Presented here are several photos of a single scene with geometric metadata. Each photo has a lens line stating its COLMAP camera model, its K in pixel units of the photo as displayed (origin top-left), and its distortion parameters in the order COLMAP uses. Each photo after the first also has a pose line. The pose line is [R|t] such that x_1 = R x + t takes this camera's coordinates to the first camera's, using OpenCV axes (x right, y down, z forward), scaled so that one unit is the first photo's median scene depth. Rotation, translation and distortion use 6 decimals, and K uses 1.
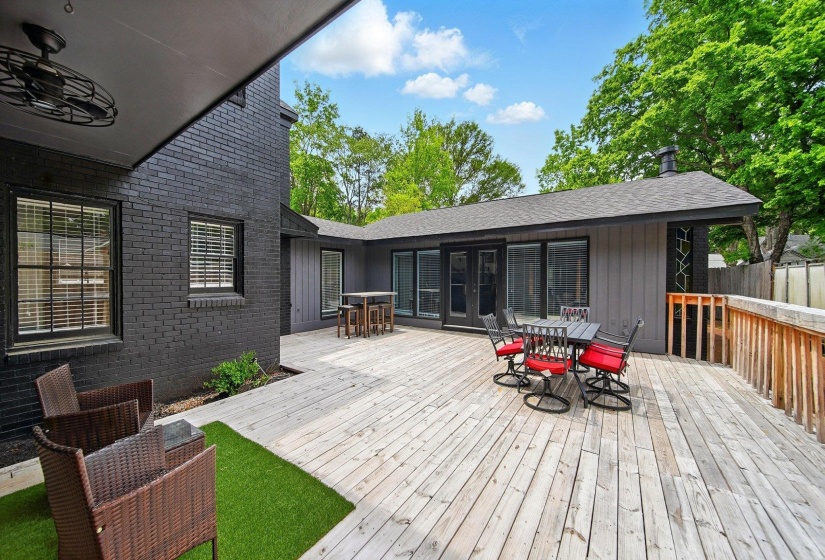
lens RADIAL K [[294.2, 0, 410.2], [0, 294.2, 281.7], [0, 0, 1]] dist [-0.000308, -0.001174]
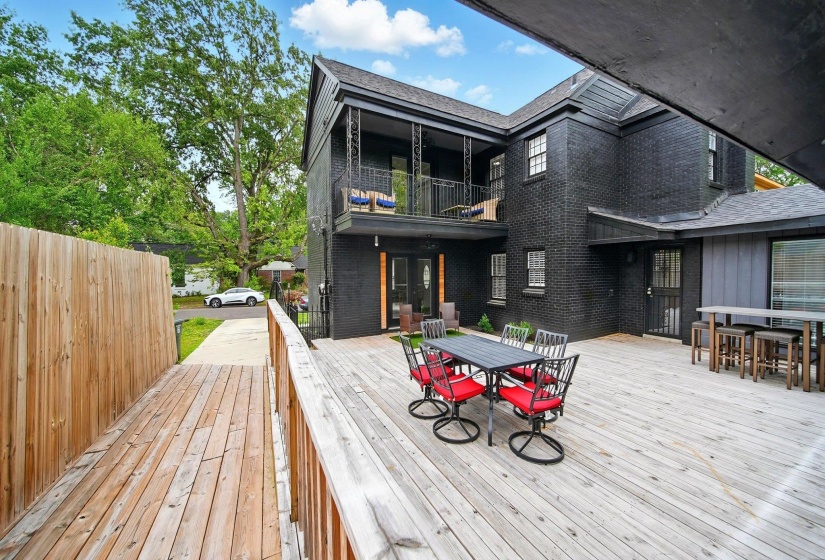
lens RADIAL K [[294.2, 0, 414.1], [0, 294.2, 278.2], [0, 0, 1]] dist [-0.000308, -0.001174]
pose [[-0.449537, 0.020588, -0.893024, 0.710329], [-0.008239, 0.999596, 0.027192, -0.040088], [0.893224, 0.019581, -0.449186, 0.623679]]
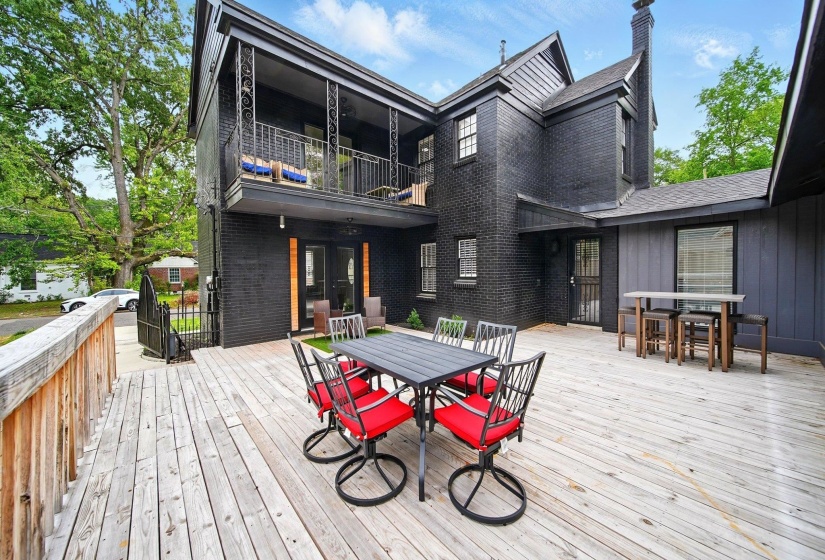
lens RADIAL K [[294.2, 0, 411.4], [0, 294.2, 276.8], [0, 0, 1]] dist [-0.000308, -0.001174]
pose [[-0.238920, 0.022288, -0.970784, 0.575957], [-0.004492, 0.999700, 0.024057, -0.010286], [0.971029, 0.010108, -0.238748, 0.595097]]
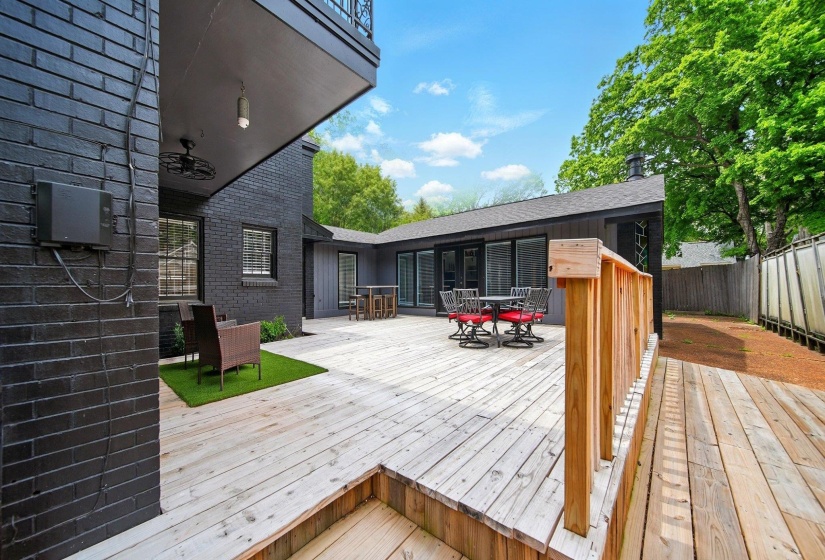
lens RADIAL K [[294.2, 0, 409.2], [0, 294.2, 286.1], [0, 0, 1]] dist [-0.000308, -0.001174]
pose [[0.994100, -0.010564, -0.107951, 0.132674], [0.008506, 0.999773, -0.019511, 0.062844], [0.108132, 0.018478, 0.993965, -0.206278]]
